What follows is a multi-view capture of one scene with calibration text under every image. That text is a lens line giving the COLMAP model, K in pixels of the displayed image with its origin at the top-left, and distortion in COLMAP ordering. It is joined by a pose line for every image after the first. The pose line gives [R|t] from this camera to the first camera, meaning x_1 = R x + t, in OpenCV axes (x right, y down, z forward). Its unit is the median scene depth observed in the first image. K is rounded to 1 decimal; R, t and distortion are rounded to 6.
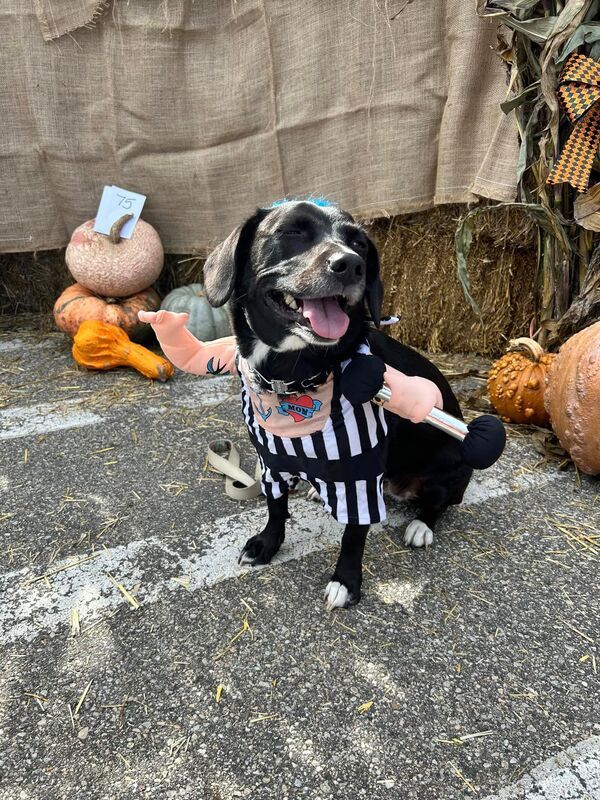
lens RADIAL K [[607.3, 0, 299.5], [0, 607.3, 407.7], [0, 0, 1]] dist [0.016770, -0.021877]
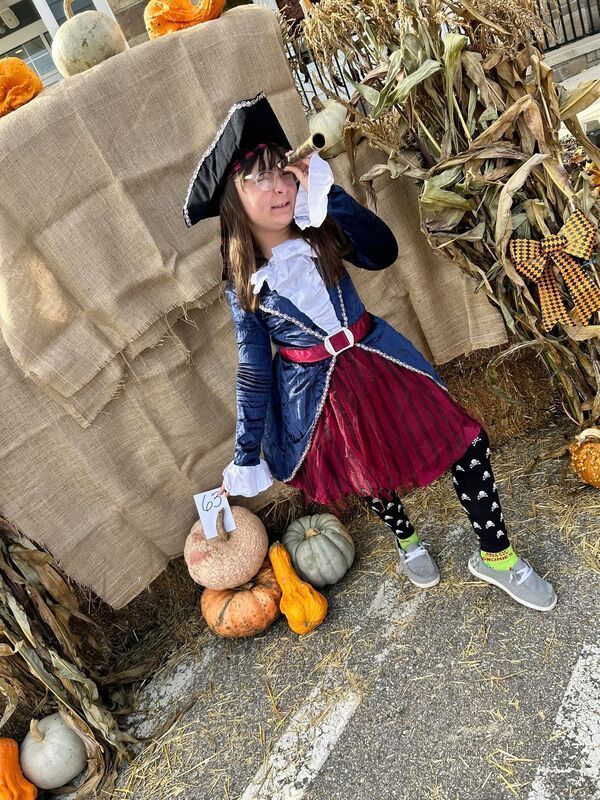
lens RADIAL K [[607.3, 0, 304.0], [0, 607.3, 407.2], [0, 0, 1]] dist [0.016770, -0.021877]
pose [[0.816288, -0.538538, 0.208929, -0.375179], [0.553987, 0.832307, -0.019071, -0.487399], [-0.163623, 0.131311, 0.977745, -0.177198]]
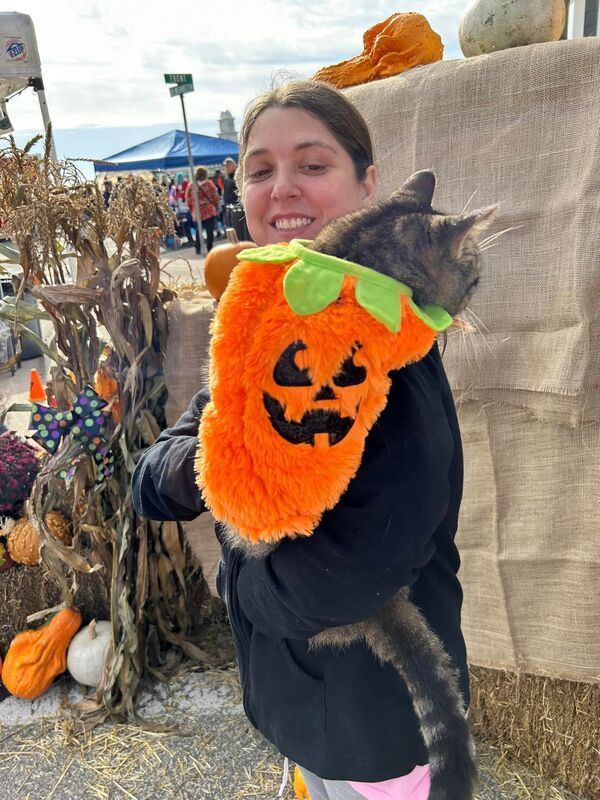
lens RADIAL K [[634.6, 0, 294.7], [0, 634.6, 399.6], [0, 0, 1]] dist [0.028891, 0.011277]
pose [[0.884395, 0.063775, -0.462362, 0.130029], [-0.103342, 0.992790, -0.060730, -0.743569], [0.455156, 0.101490, 0.884609, 0.114167]]
